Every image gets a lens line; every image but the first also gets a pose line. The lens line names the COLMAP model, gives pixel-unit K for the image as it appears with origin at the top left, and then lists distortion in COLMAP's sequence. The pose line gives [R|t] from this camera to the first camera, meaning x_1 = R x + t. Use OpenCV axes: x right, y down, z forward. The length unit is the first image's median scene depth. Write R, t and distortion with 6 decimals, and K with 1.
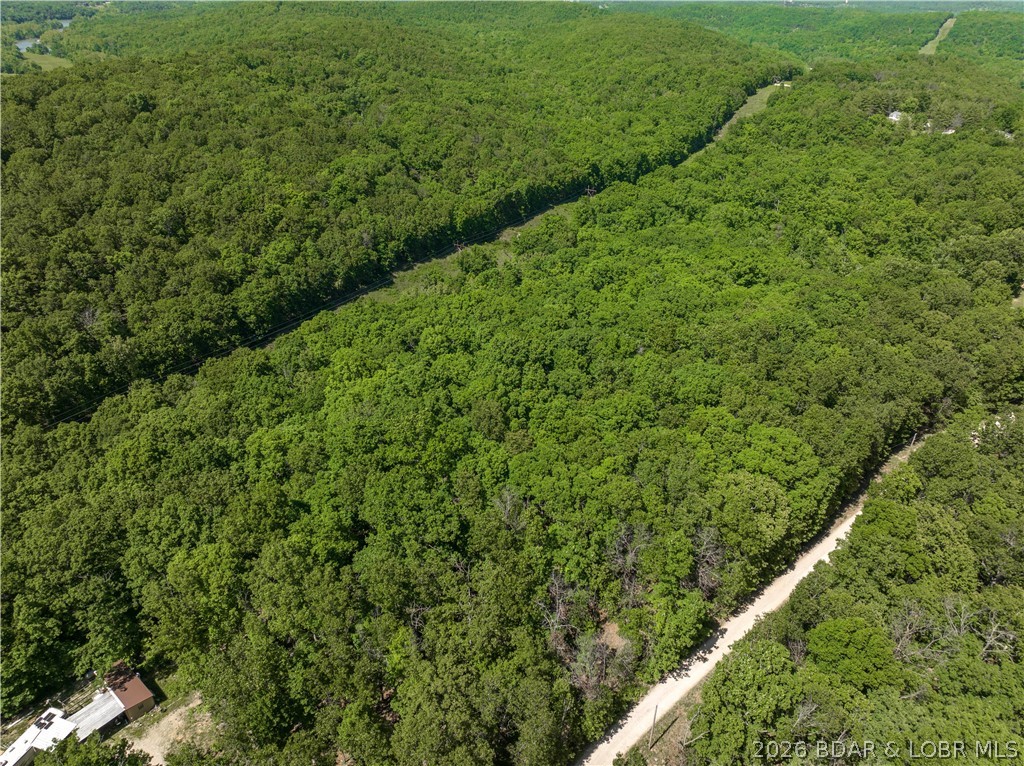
lens RADIAL K [[718.8, 0, 512.0], [0, 718.8, 383.0], [0, 0, 1]] dist [-0.055198, 0.027953]
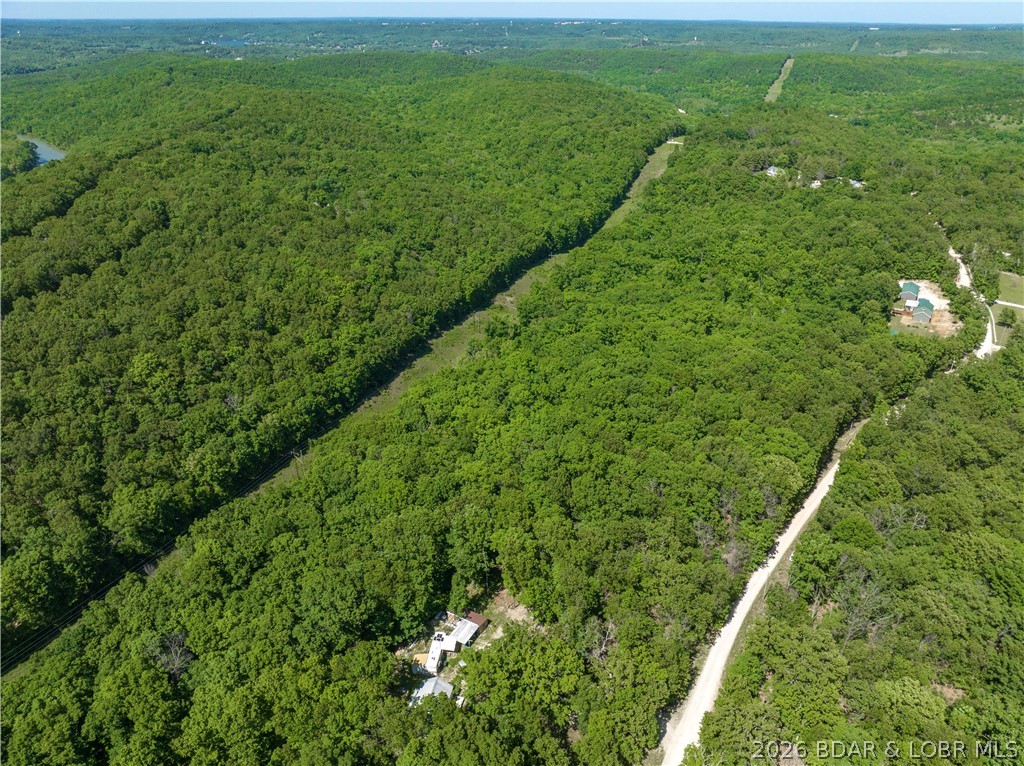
lens RADIAL K [[718.8, 0, 512.0], [0, 718.8, 383.0], [0, 0, 1]] dist [-0.055198, 0.027953]
pose [[0.984631, -0.097149, 0.145131, -0.214047], [0.103514, 0.993941, -0.036952, -0.020490], [-0.140662, 0.051408, 0.988722, -0.257092]]
